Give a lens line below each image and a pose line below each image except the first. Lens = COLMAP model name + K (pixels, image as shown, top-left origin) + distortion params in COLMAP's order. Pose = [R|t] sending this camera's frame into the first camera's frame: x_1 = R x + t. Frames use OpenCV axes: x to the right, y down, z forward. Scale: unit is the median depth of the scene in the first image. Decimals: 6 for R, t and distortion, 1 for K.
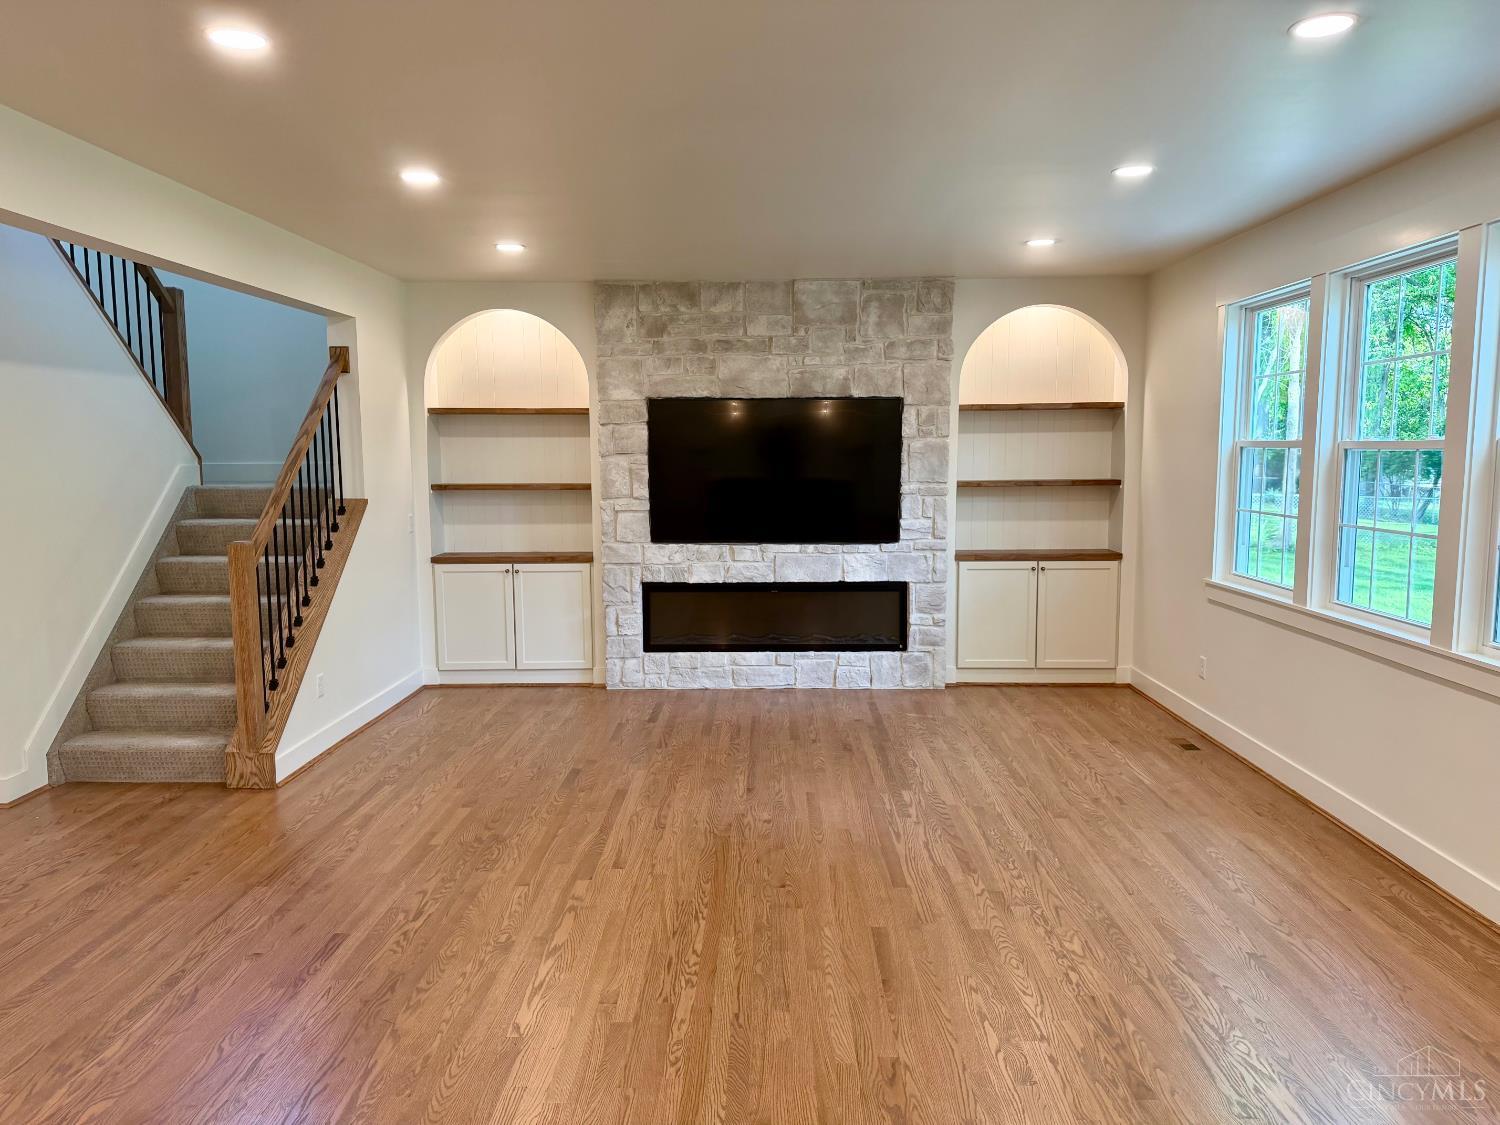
lens RADIAL K [[1032.4, 0, 750.0], [0, 1032.4, 567.1], [0, 0, 1]] dist [0.164686, -0.296729]
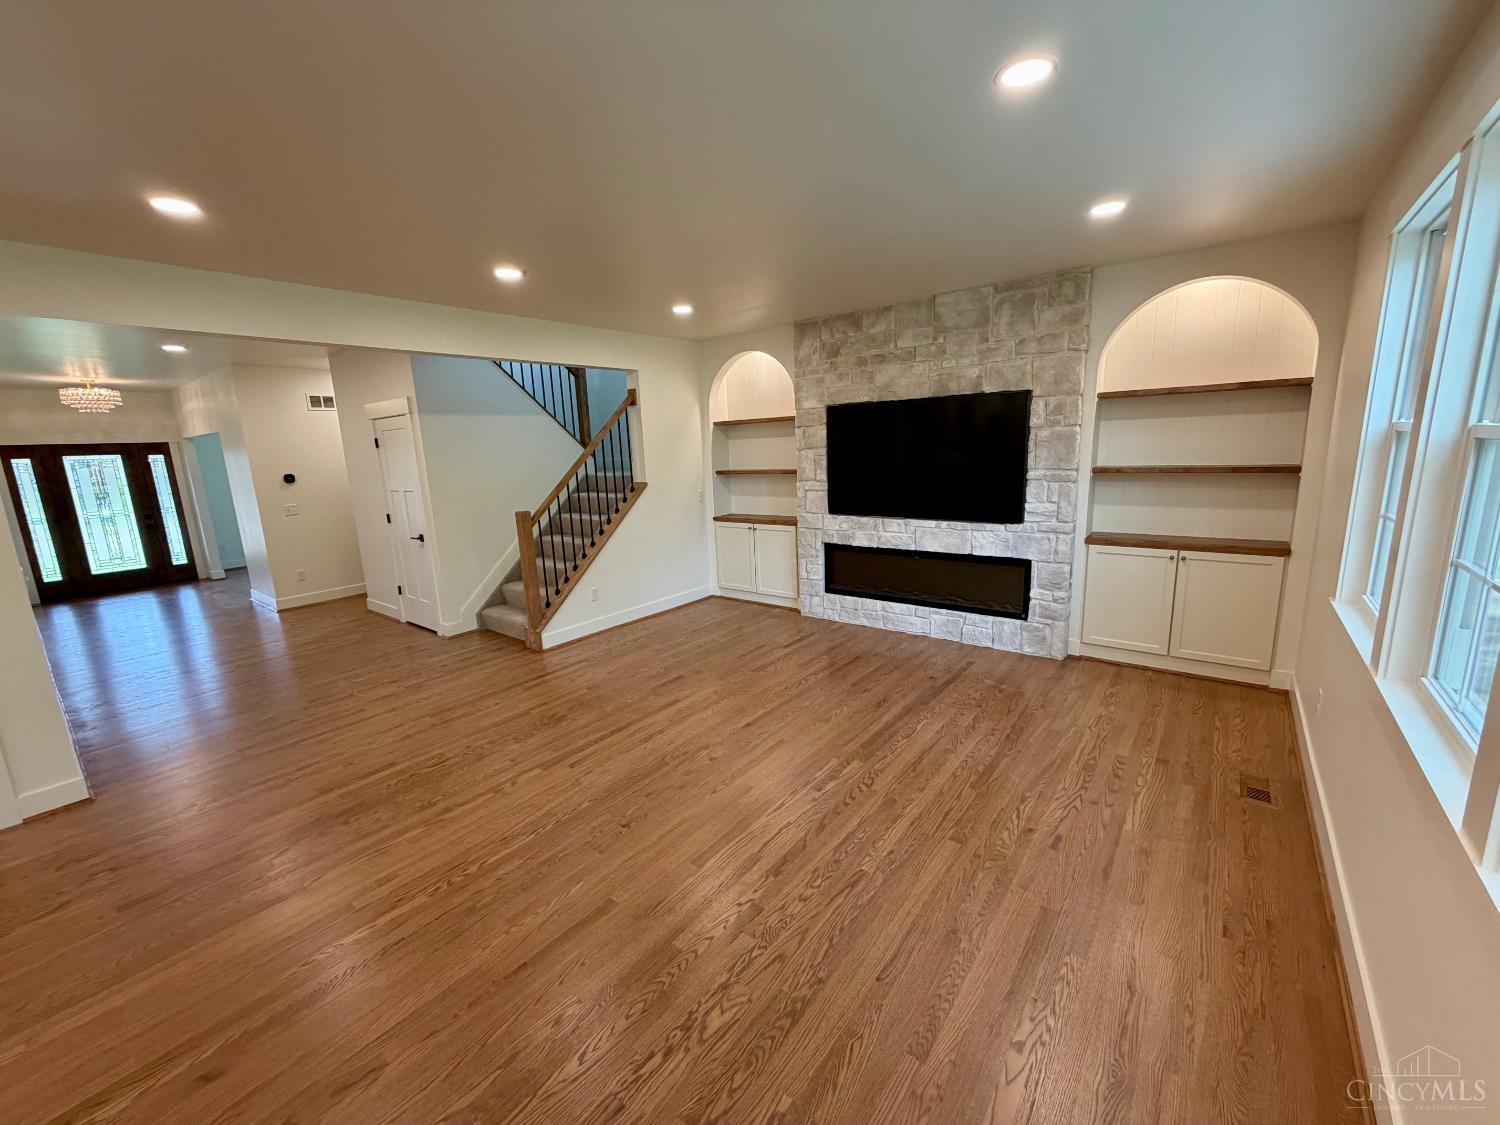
lens RADIAL K [[596.0, 0, 746.2], [0, 596.0, 560.7], [0, 0, 1]] dist [-0.001501, -0.000562]
pose [[0.793389, 0.091038, -0.601868, 0.296591], [-0.032883, 0.993719, 0.106963, -0.043076], [0.607826, -0.065072, 0.791400, 0.316232]]
